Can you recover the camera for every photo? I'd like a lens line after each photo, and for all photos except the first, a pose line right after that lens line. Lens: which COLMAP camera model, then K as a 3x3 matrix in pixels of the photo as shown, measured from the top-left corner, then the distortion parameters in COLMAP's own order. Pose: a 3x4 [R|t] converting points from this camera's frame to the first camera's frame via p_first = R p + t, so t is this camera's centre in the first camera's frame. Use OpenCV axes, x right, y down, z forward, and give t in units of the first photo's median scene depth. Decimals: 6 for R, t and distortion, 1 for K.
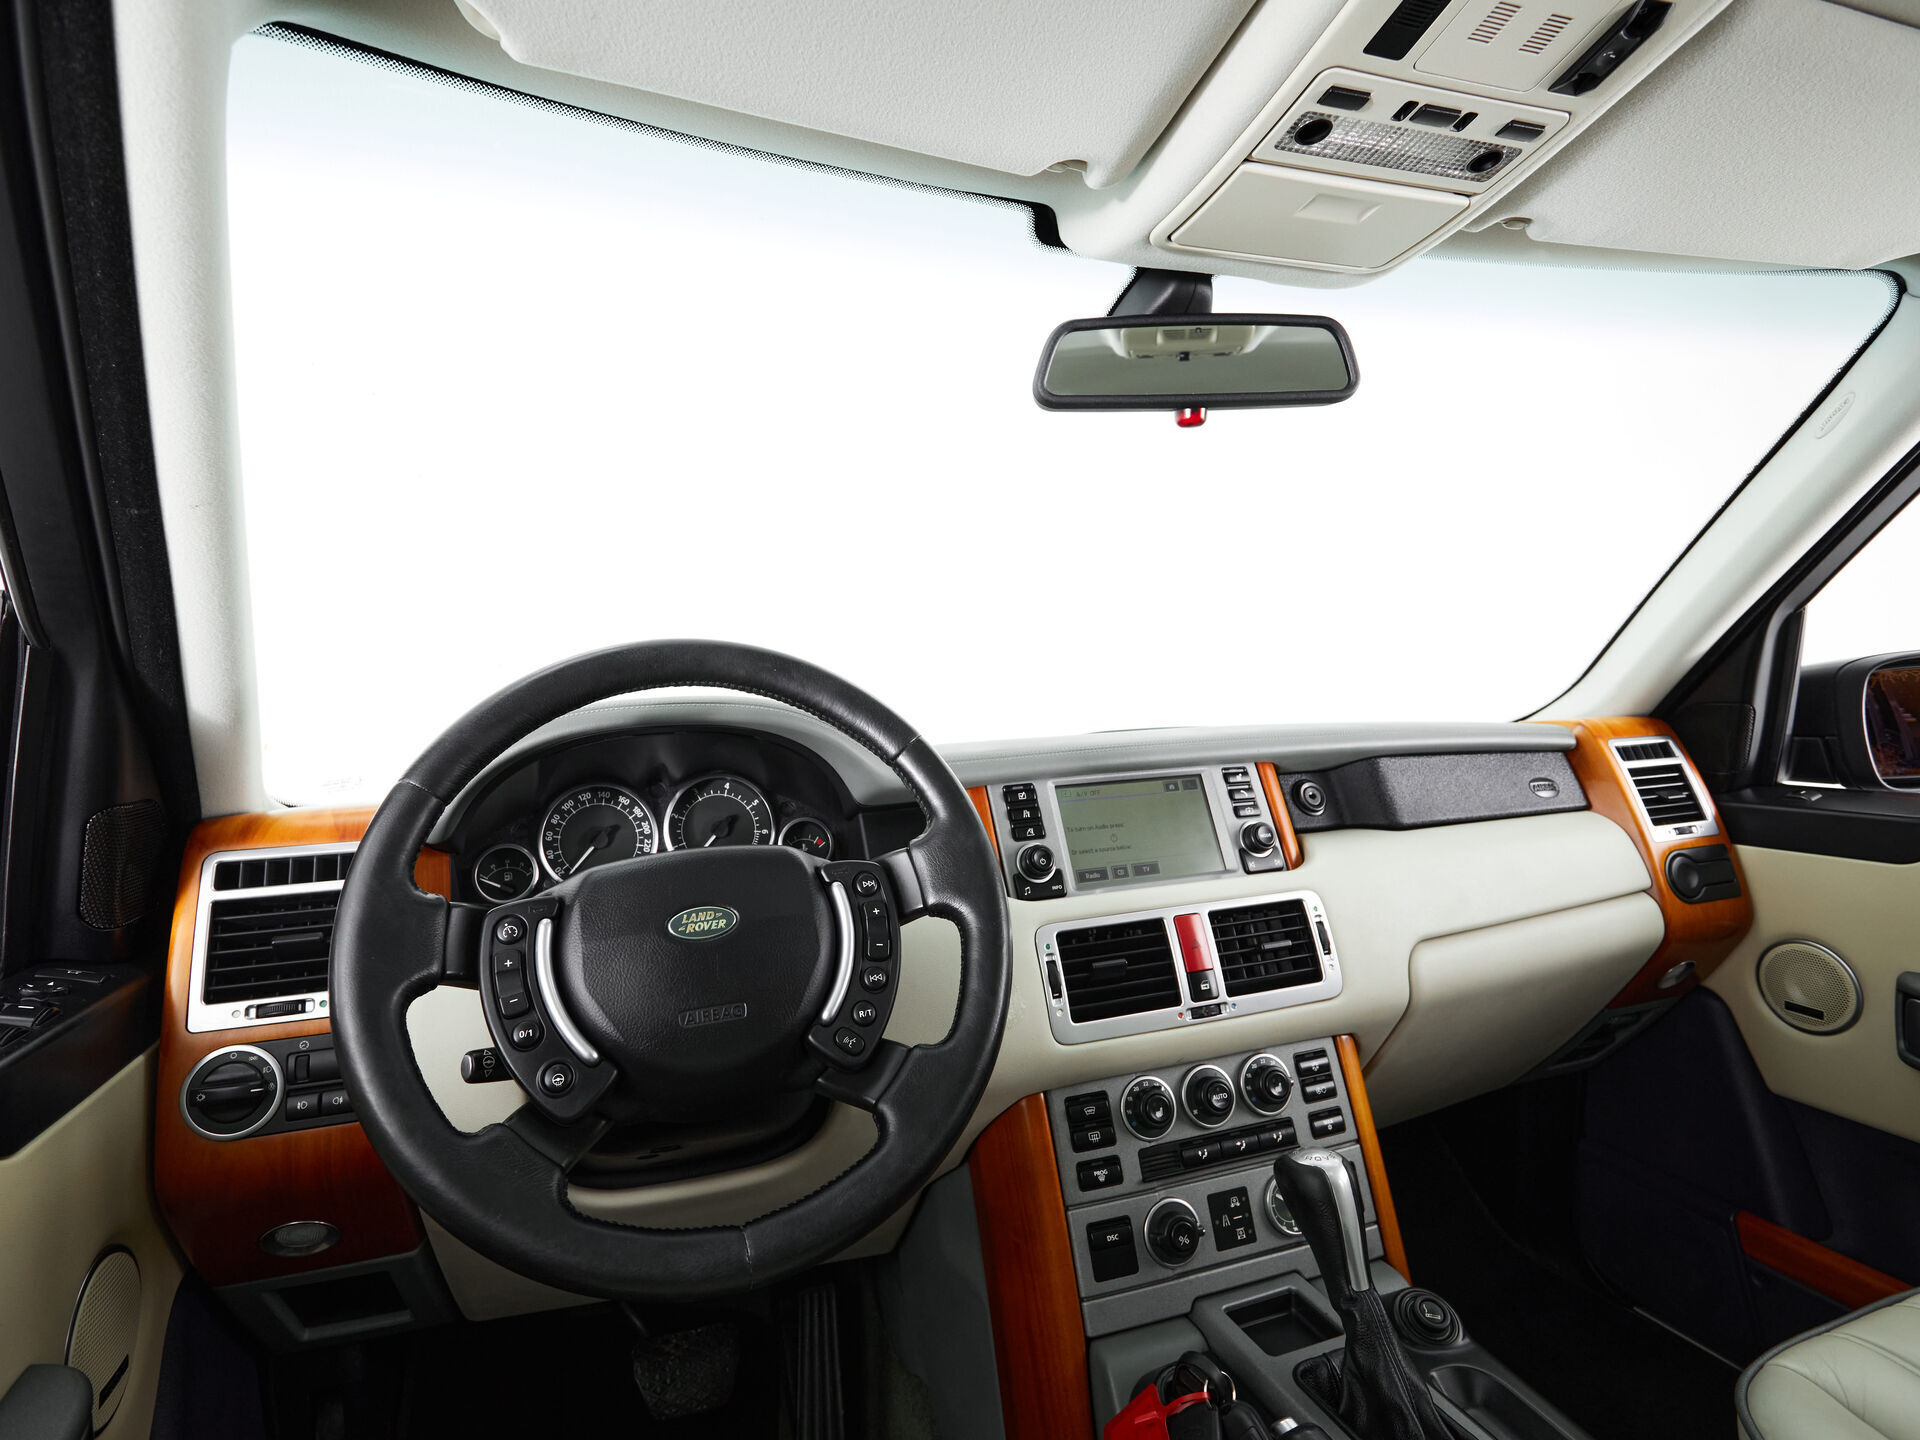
lens RADIAL K [[1014.7, 0, 937.4], [0, 1014.7, 718.4], [0, 0, 1]] dist [-0.002507, -0.002619]
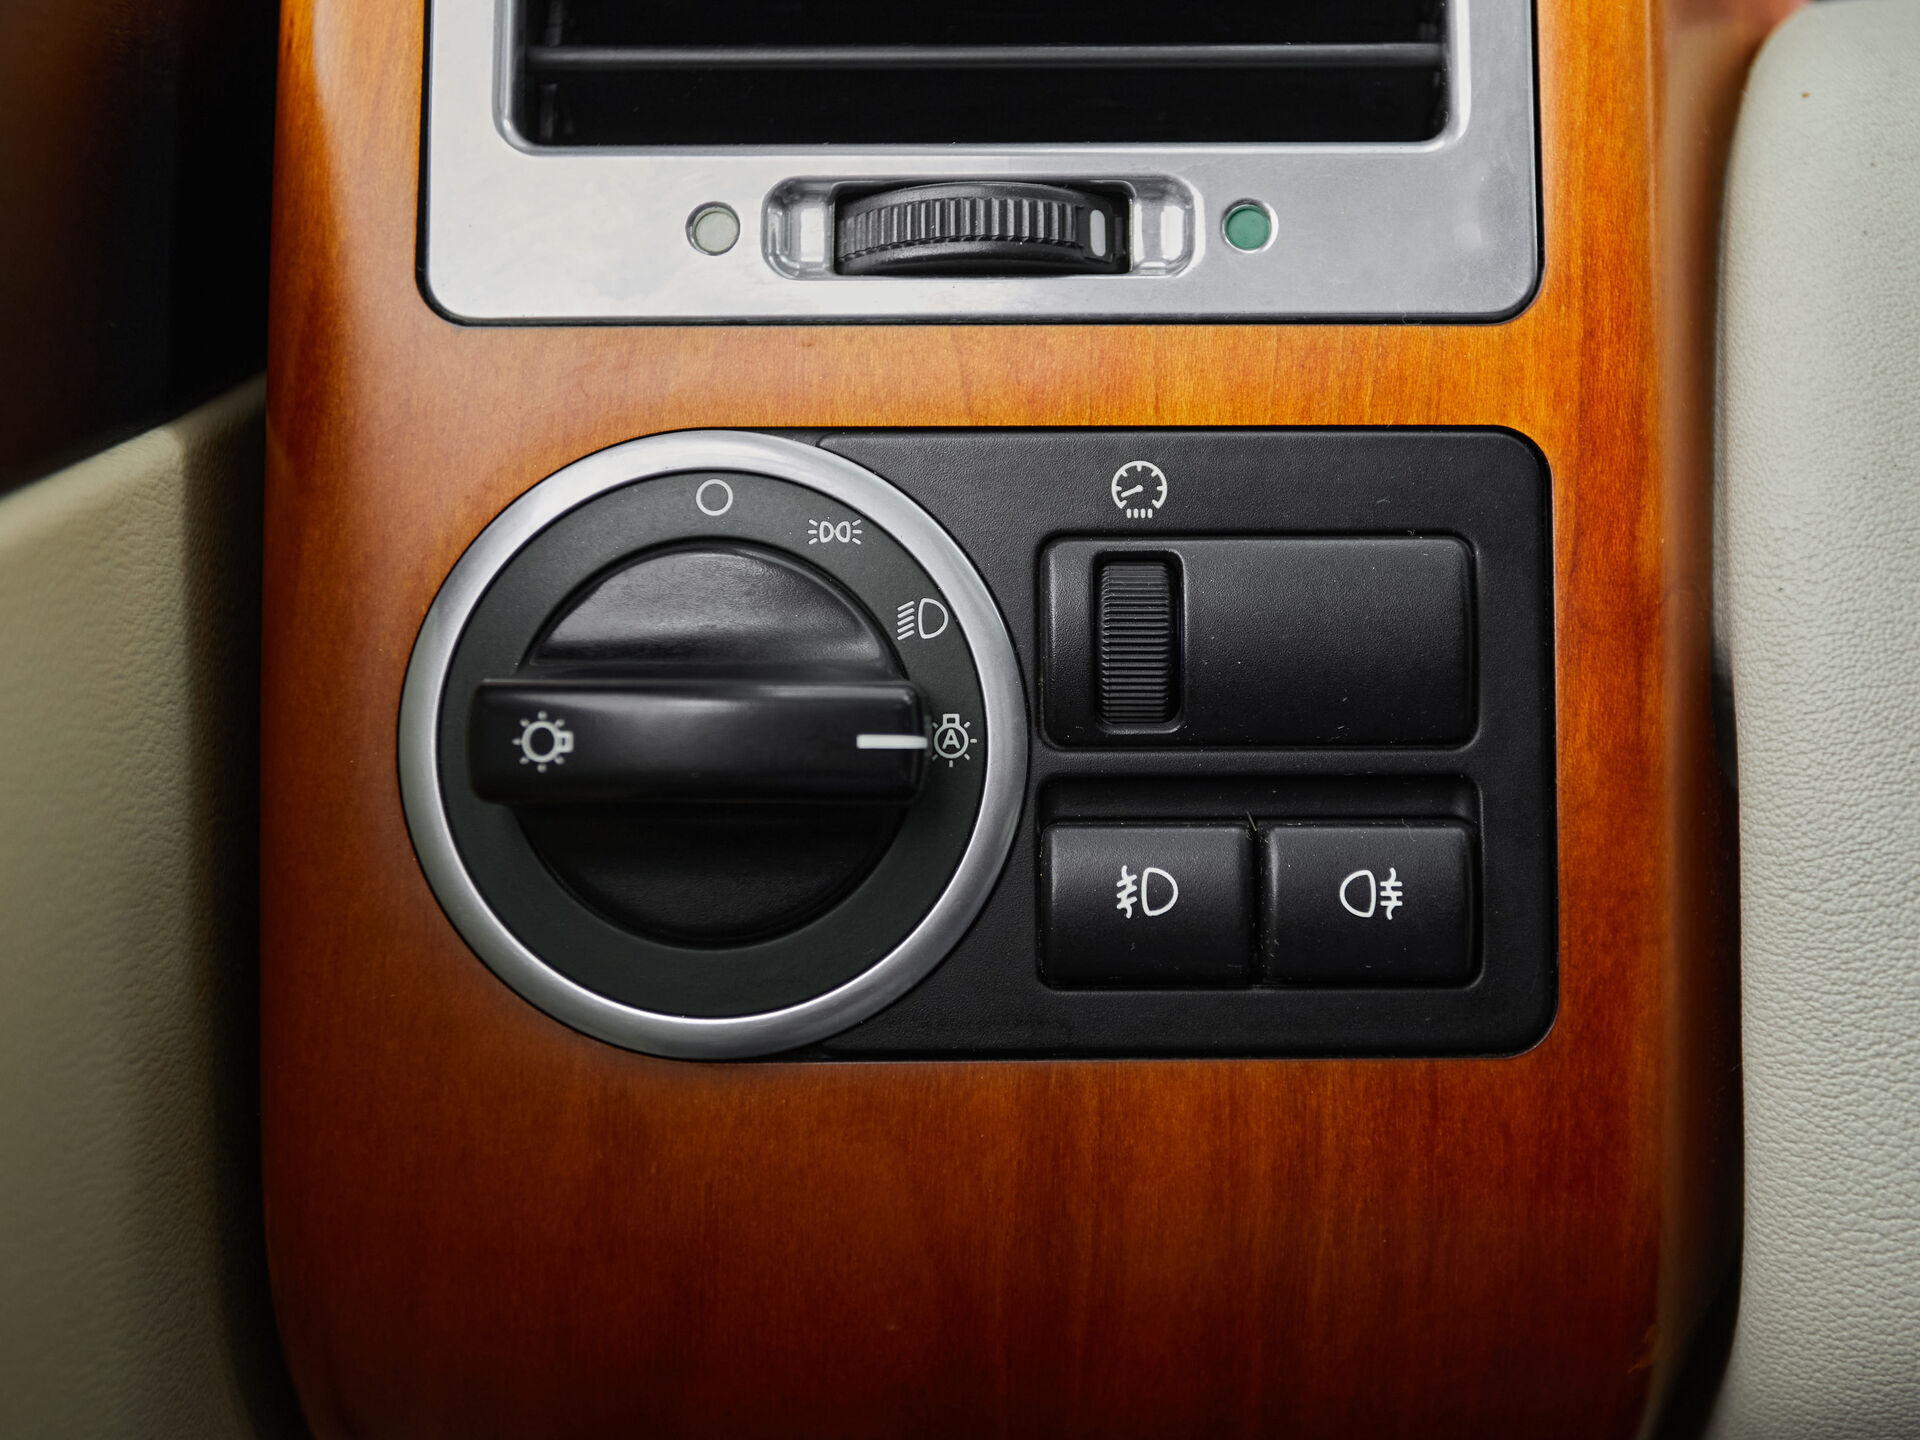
lens RADIAL K [[2621.8, 0, 958.1], [0, 2621.8, 716.1], [0, 0, 1]] dist [0.032272, 0.000000]
pose [[0.948056, 0.098055, -0.302612, -0.418523], [-0.036778, 0.978713, 0.201910, 0.219669], [0.315969, -0.180293, 0.931482, 0.504311]]
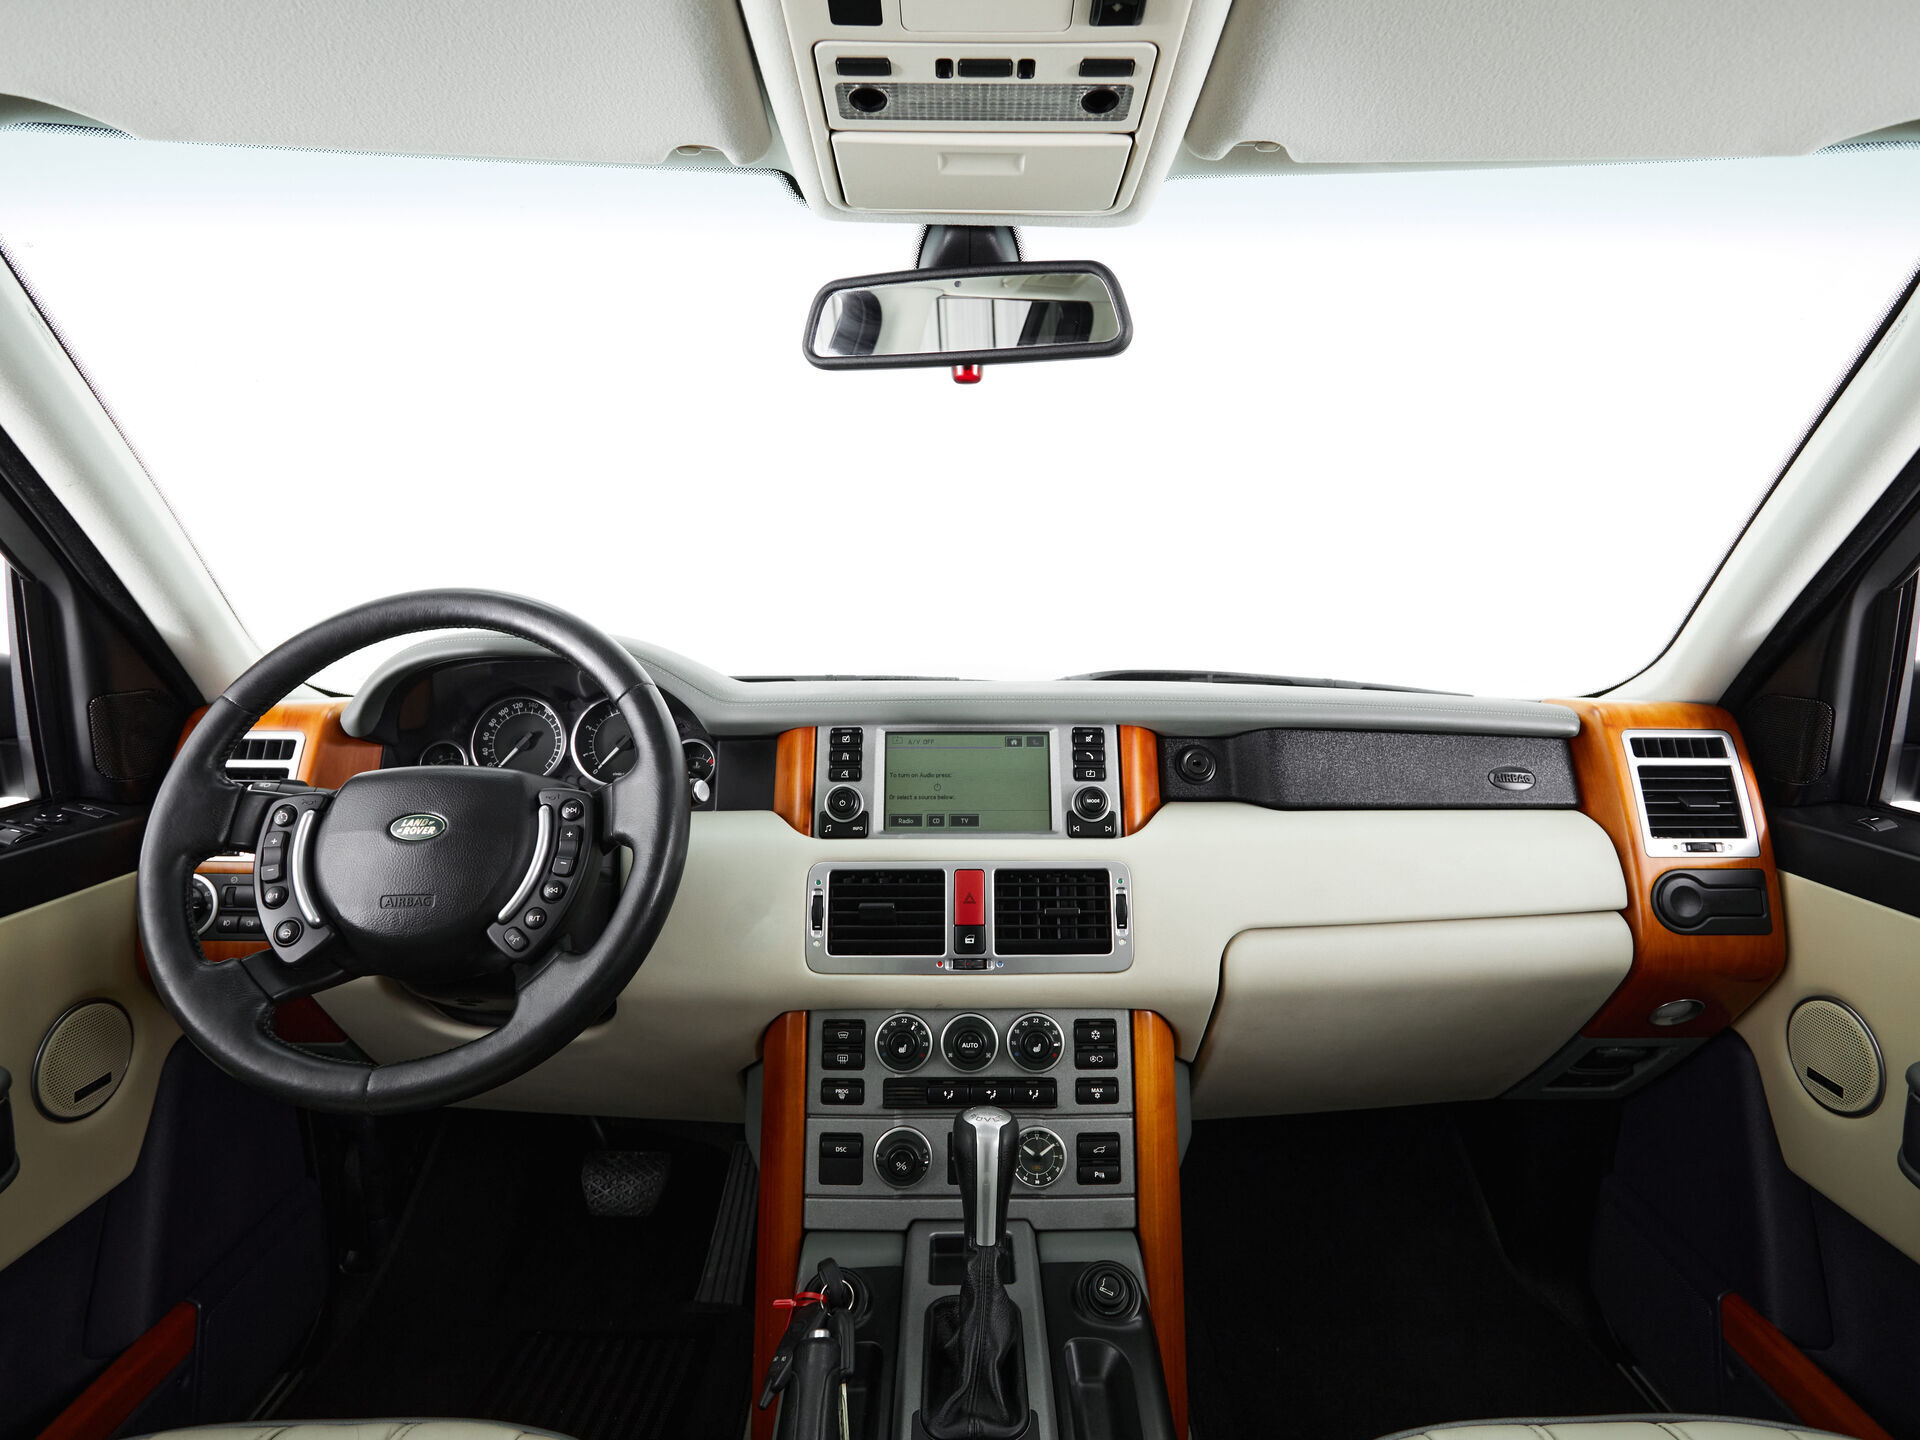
lens RADIAL K [[1014.7, 0, 963.7], [0, 1014.7, 717.2], [0, 0, 1]] dist [-0.002507, -0.002619]
pose [[0.946201, 0.085555, -0.312064, 0.543889], [-0.052404, 0.992197, 0.113129, -0.074625], [0.319308, -0.090689, 0.943302, 0.045877]]
